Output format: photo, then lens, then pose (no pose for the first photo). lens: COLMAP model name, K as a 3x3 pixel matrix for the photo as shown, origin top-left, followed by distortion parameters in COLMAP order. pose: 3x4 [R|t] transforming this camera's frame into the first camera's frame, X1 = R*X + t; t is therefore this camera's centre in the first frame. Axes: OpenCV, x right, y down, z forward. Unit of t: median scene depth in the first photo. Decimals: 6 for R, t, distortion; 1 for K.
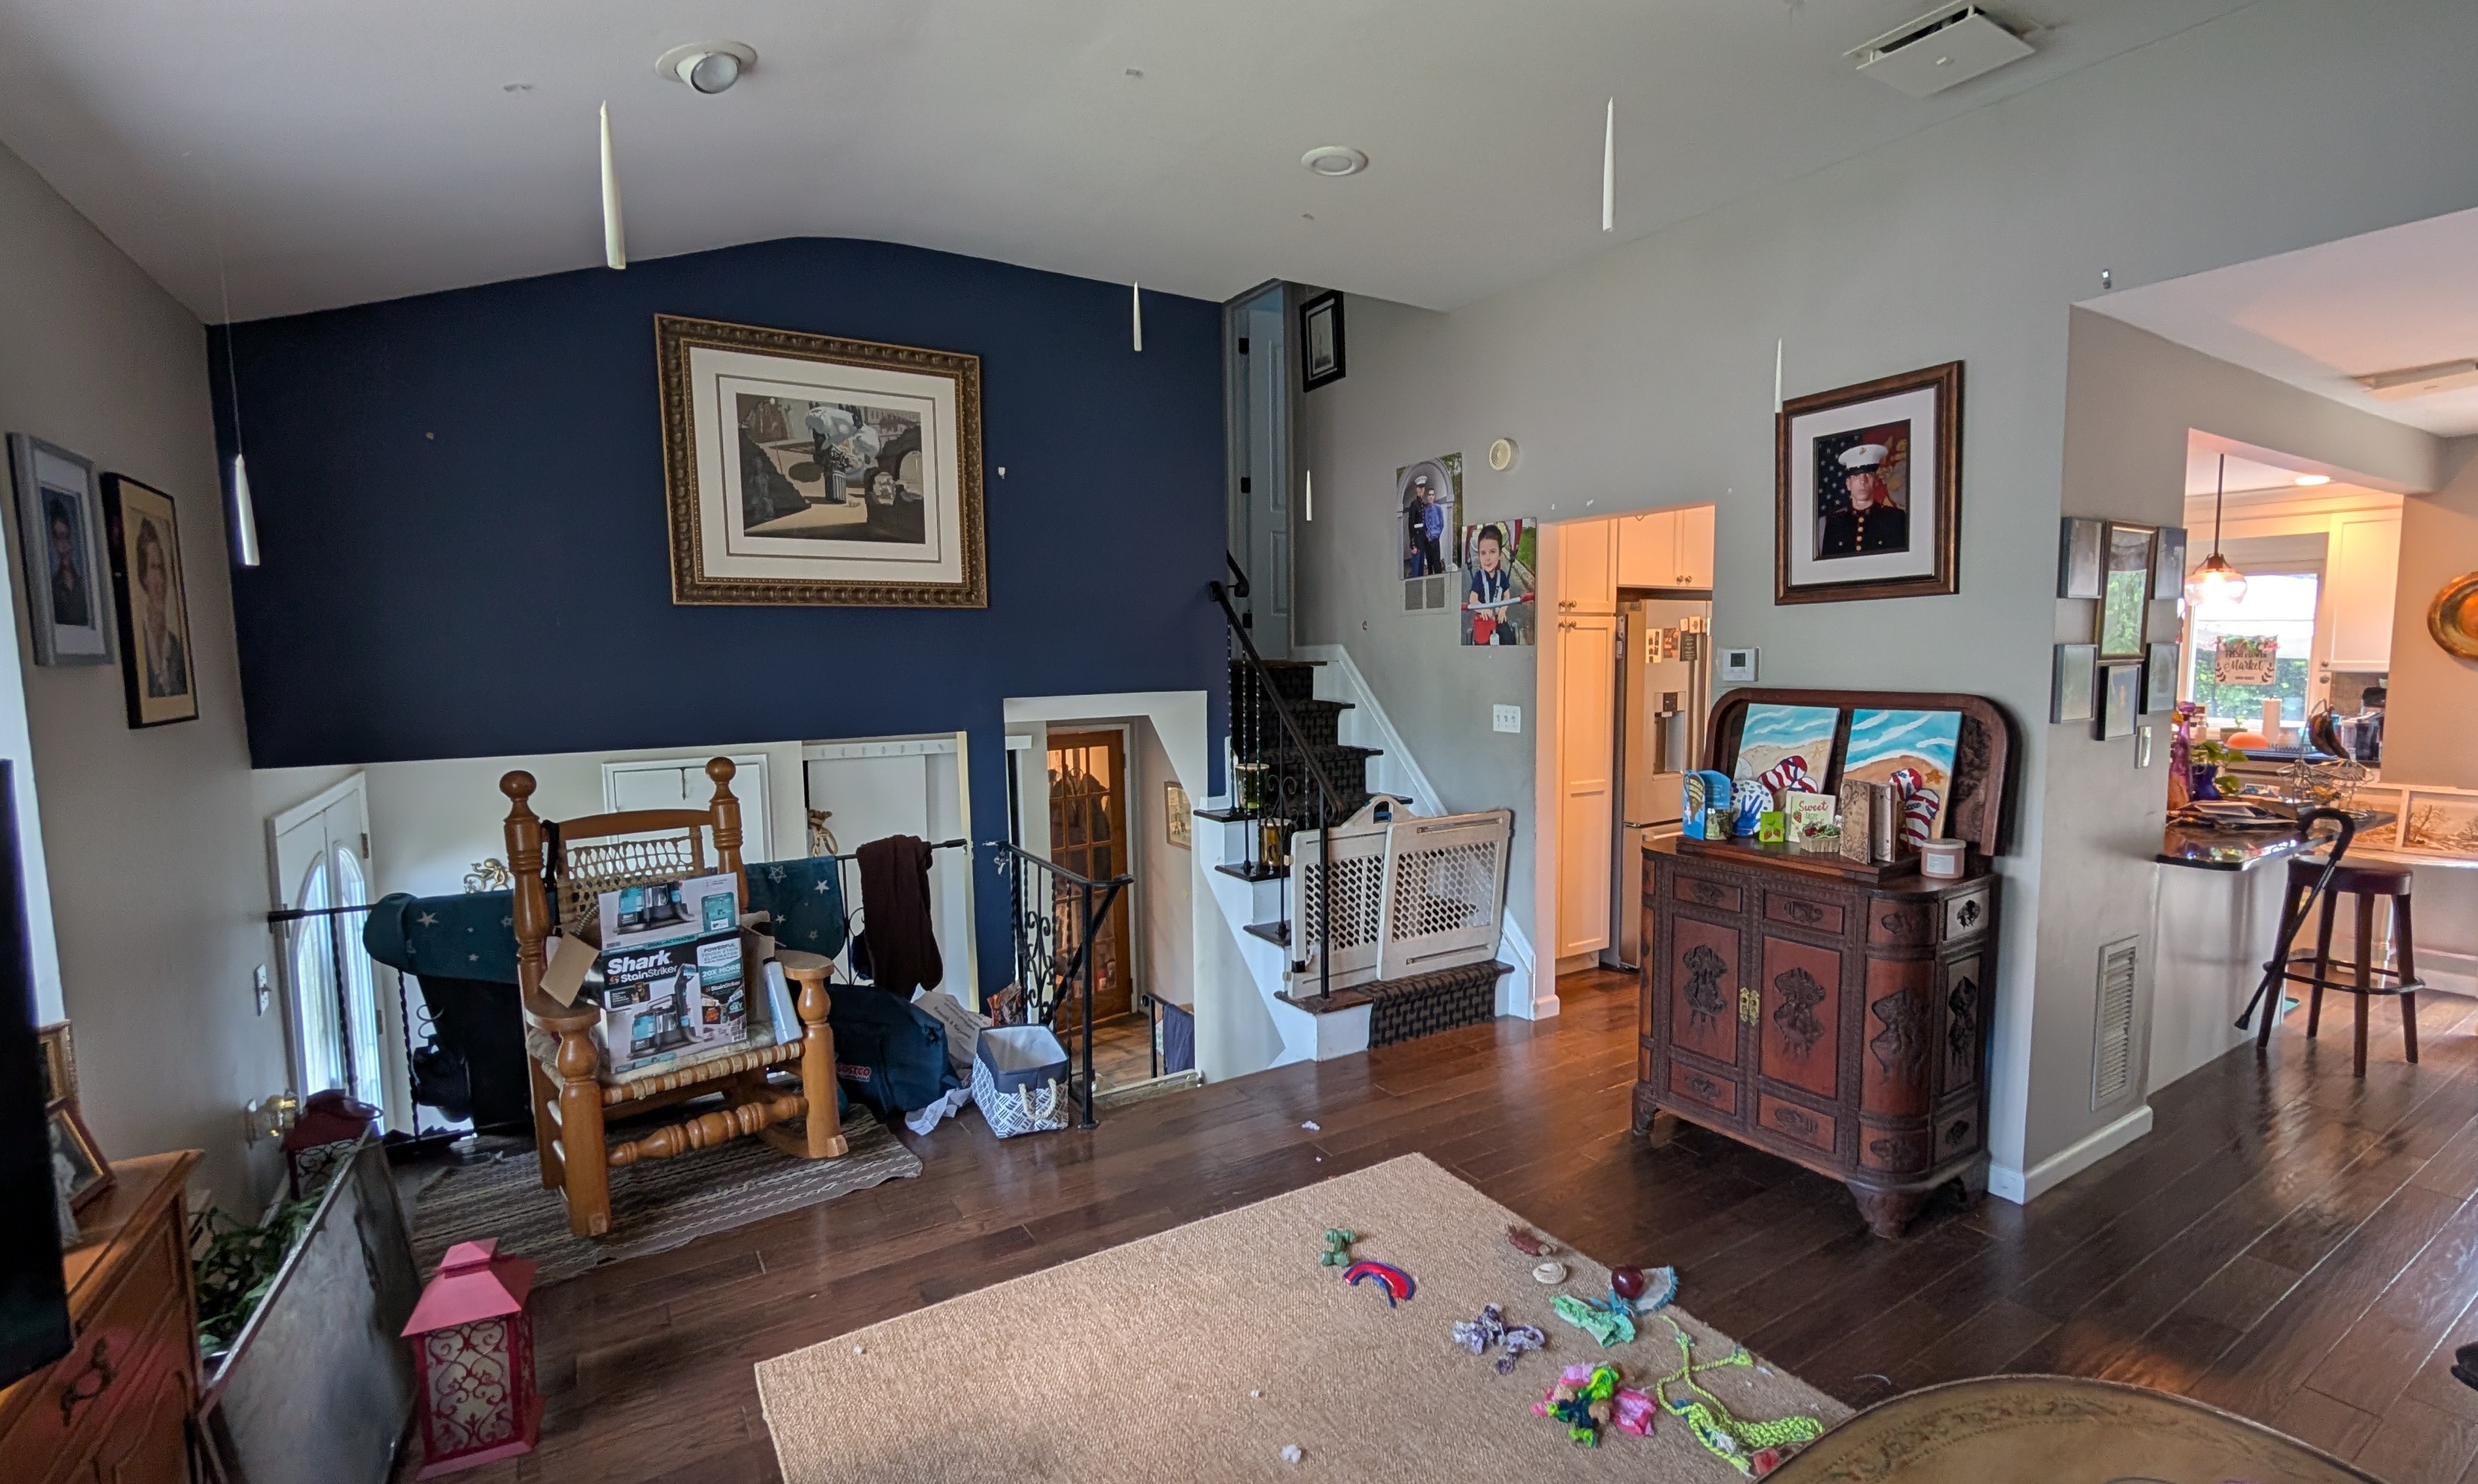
lens RADIAL K [[1100.4, 0, 1246.6], [0, 1100.4, 772.5], [0, 0, 1]] dist [-0.001104, -0.016649]
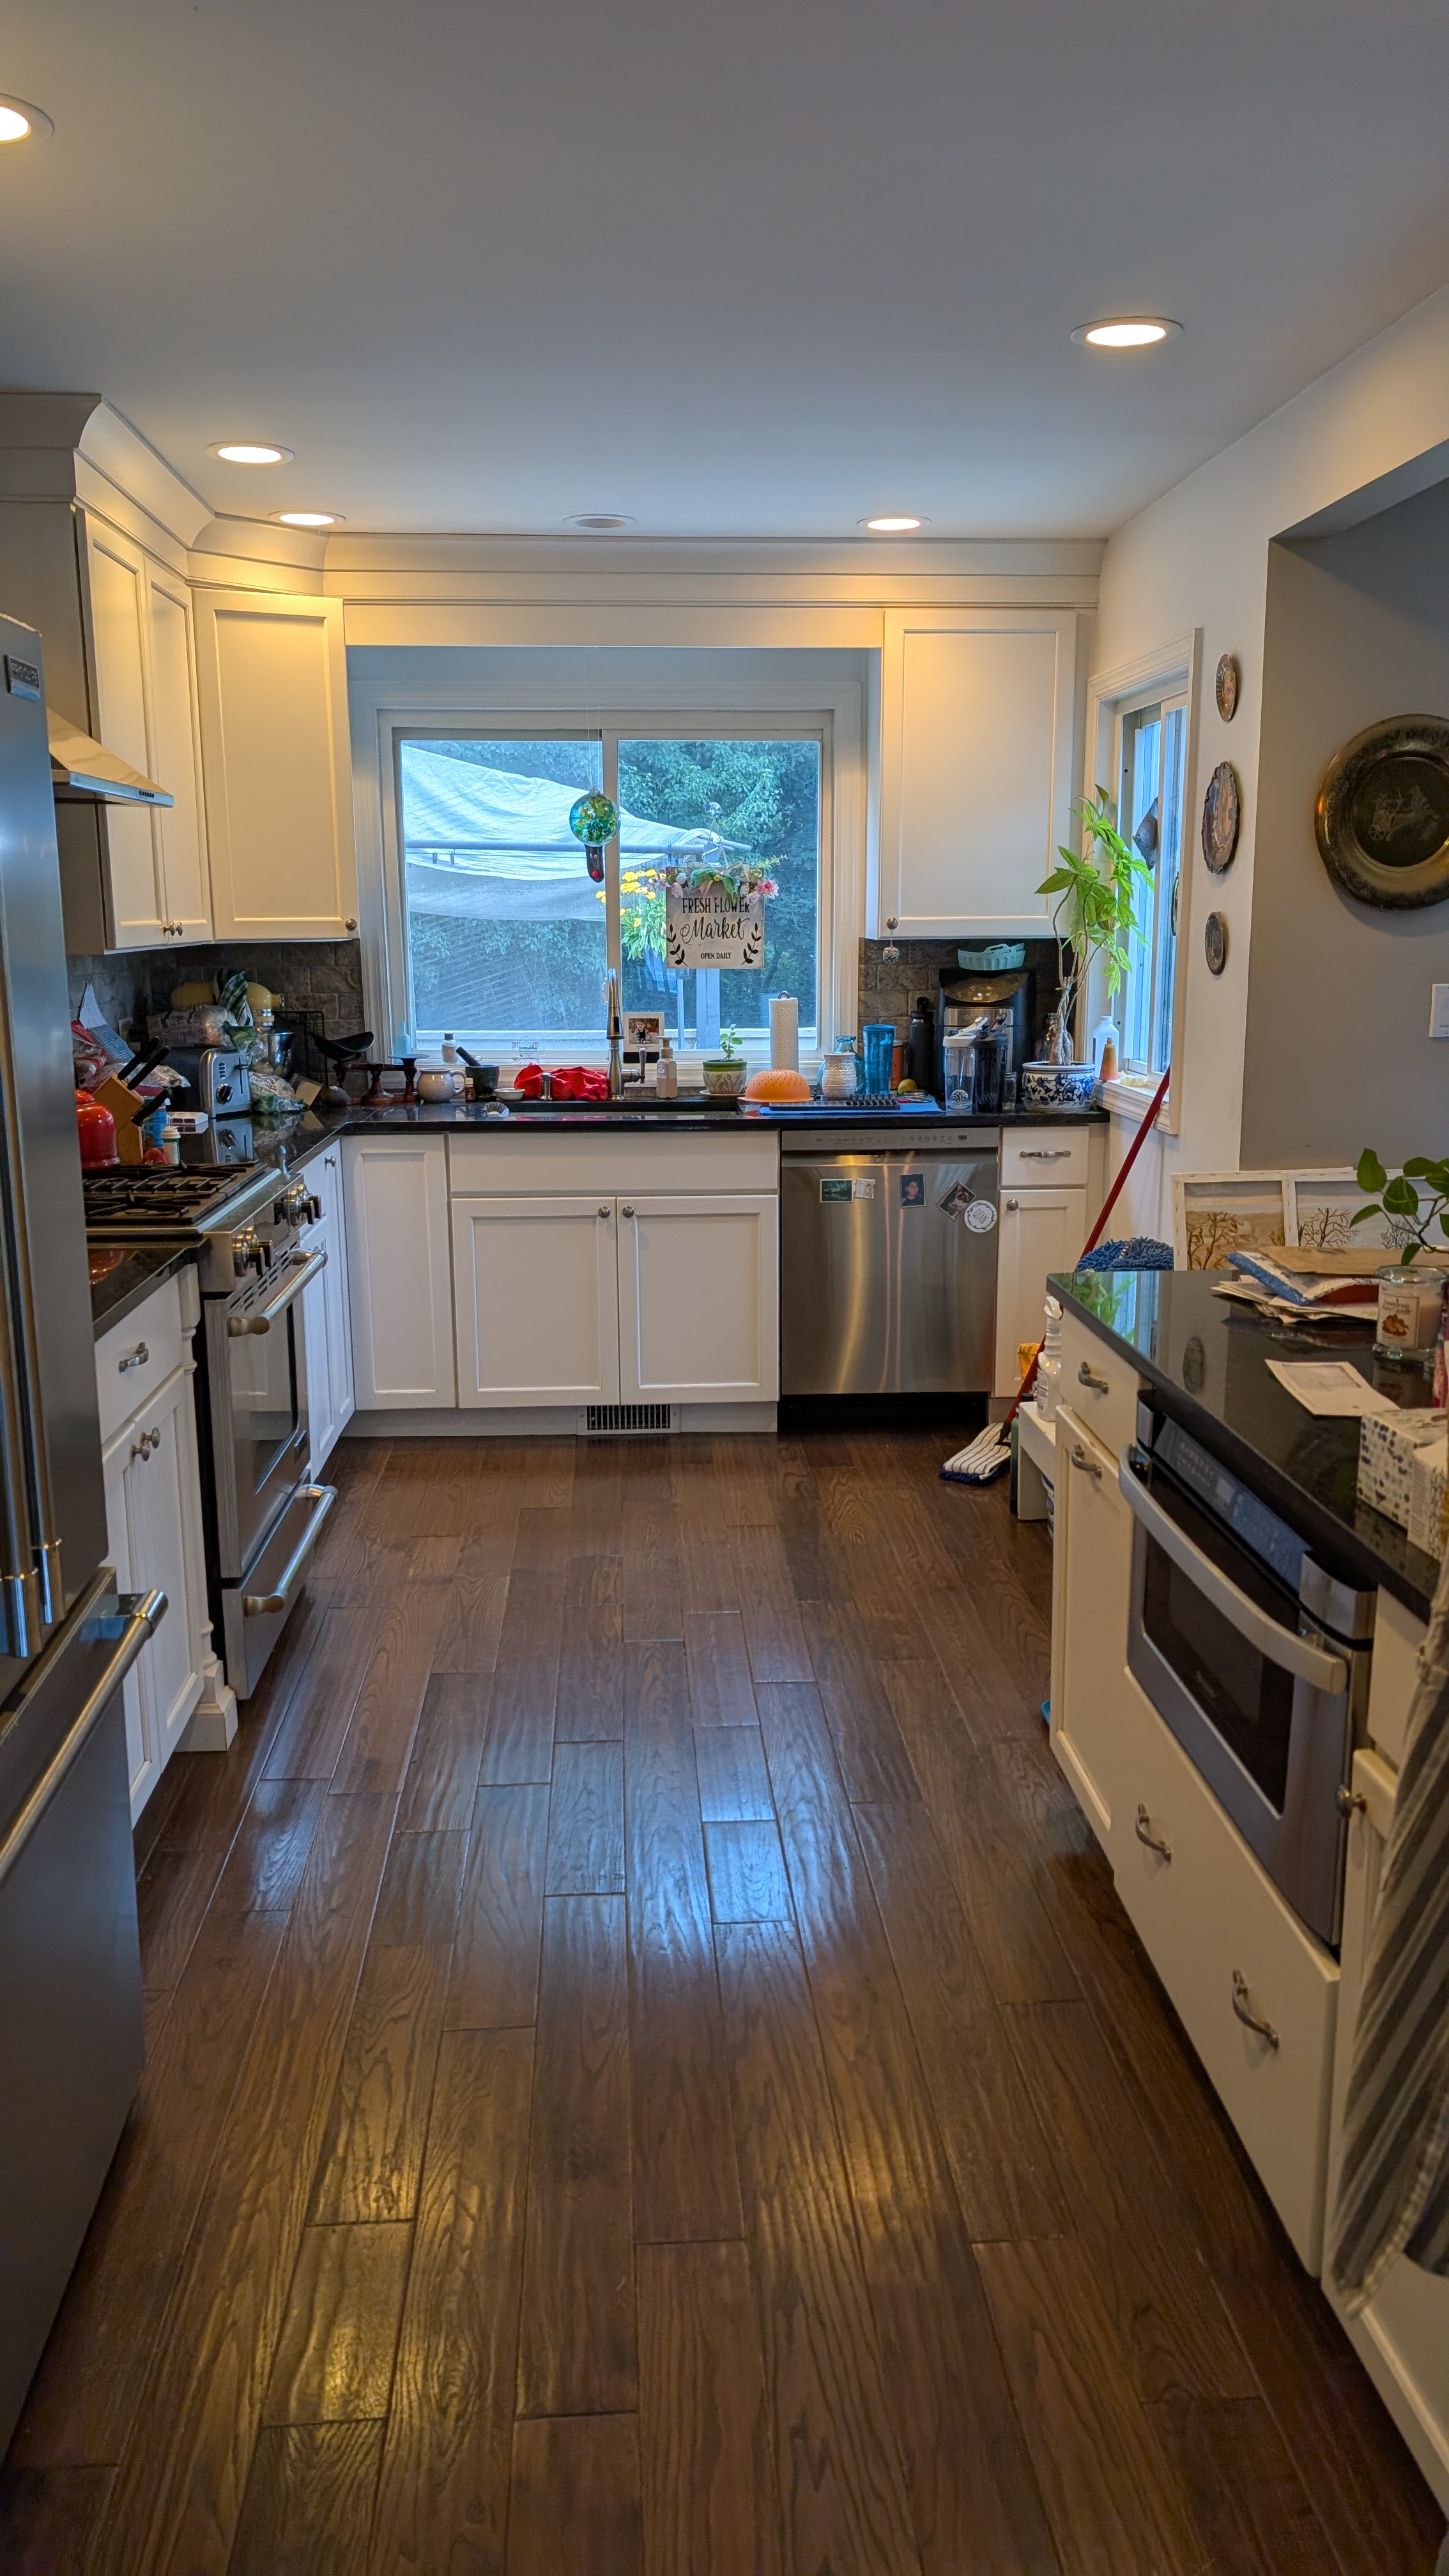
lens RADIAL K [[1880.2, 0, 724.5], [0, 1880.2, 1288.0], [0, 0, 1]] dist [0.104507, -0.205315]
pose [[0.476212, -0.164994, 0.863712, 0.207052], [0.092300, 0.986192, 0.137501, -0.073854], [-0.874473, 0.014241, 0.484865, 0.778860]]
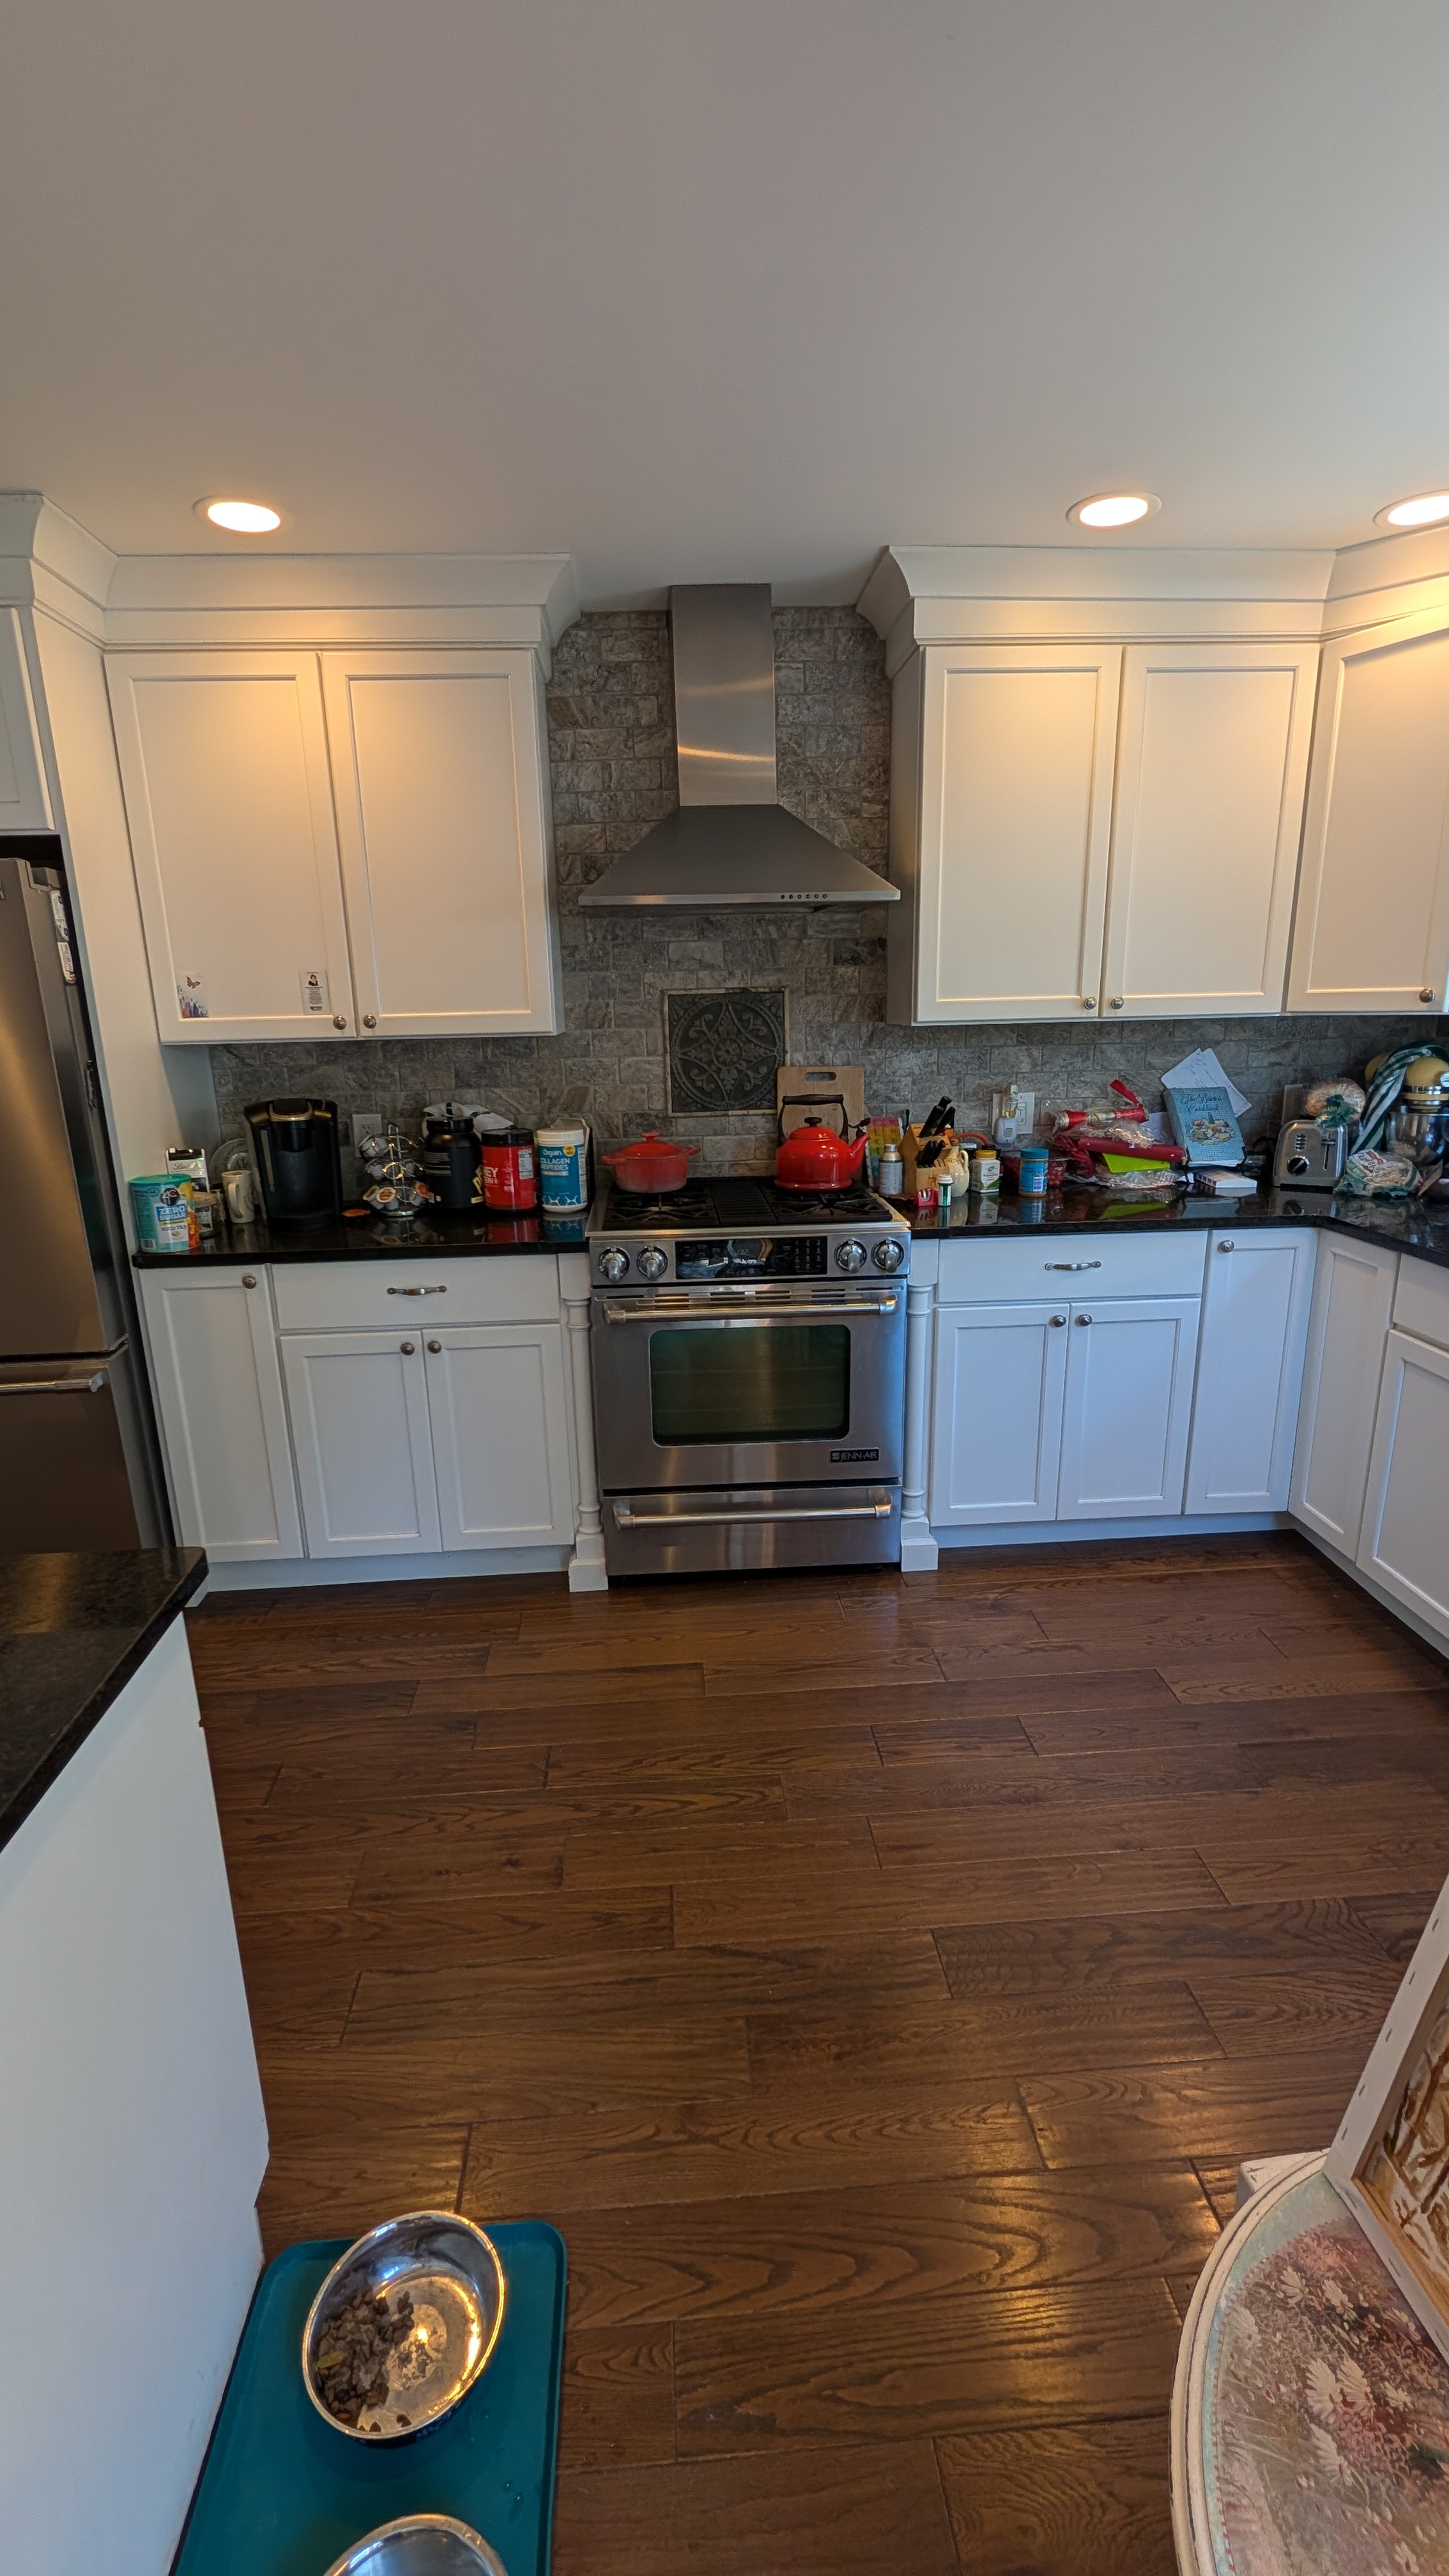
lens RADIAL K [[1082.3, 0, 710.0], [0, 1082.3, 1279.6], [0, 0, 1]] dist [-0.000363, 0.000307]
pose [[0.881653, 0.112427, -0.458311, 0.979159], [-0.036591, 0.984568, 0.171132, -0.089451], [0.470478, -0.134109, 0.872161, 0.834986]]
